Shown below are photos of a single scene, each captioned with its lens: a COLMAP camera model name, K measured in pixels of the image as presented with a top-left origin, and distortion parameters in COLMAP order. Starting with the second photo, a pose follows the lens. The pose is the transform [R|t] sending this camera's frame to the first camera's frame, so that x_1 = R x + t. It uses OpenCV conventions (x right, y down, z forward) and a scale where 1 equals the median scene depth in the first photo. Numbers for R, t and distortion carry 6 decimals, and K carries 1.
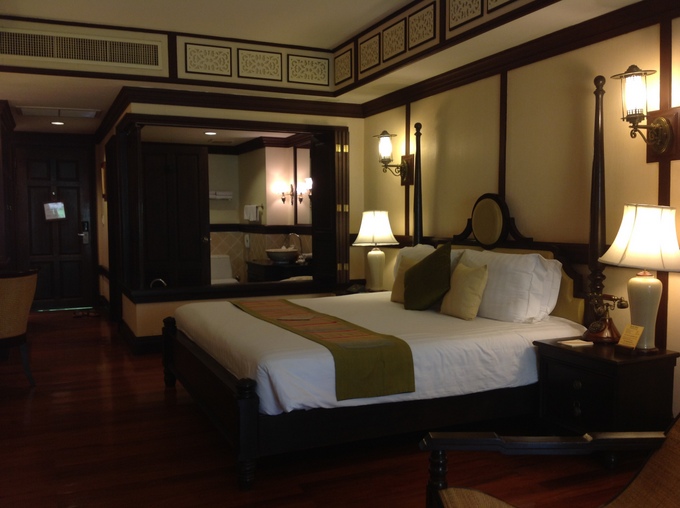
lens RADIAL K [[642.6, 0, 340.3], [0, 642.6, 254.1], [0, 0, 1]] dist [0.149723, -0.370001]
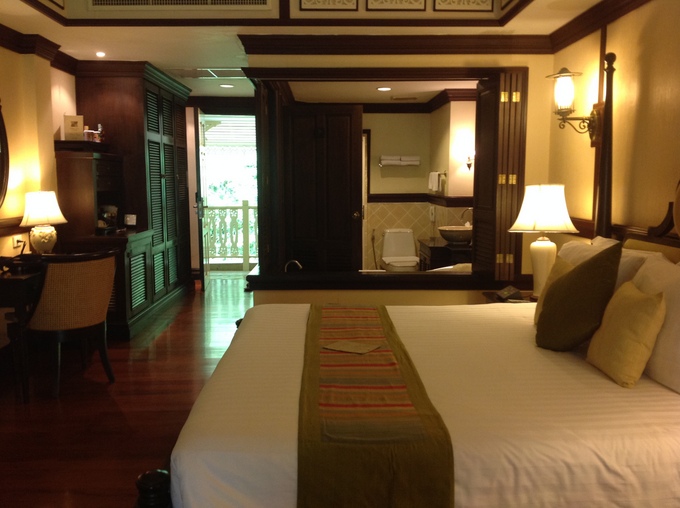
lens RADIAL K [[642.6, 0, 340.3], [0, 642.6, 254.1], [0, 0, 1]] dist [0.149723, -0.370001]
pose [[0.921053, 0.048303, -0.386429, 0.126543], [-0.025279, 0.997601, 0.064446, -0.031182], [0.388615, -0.049589, 0.920065, 0.253960]]
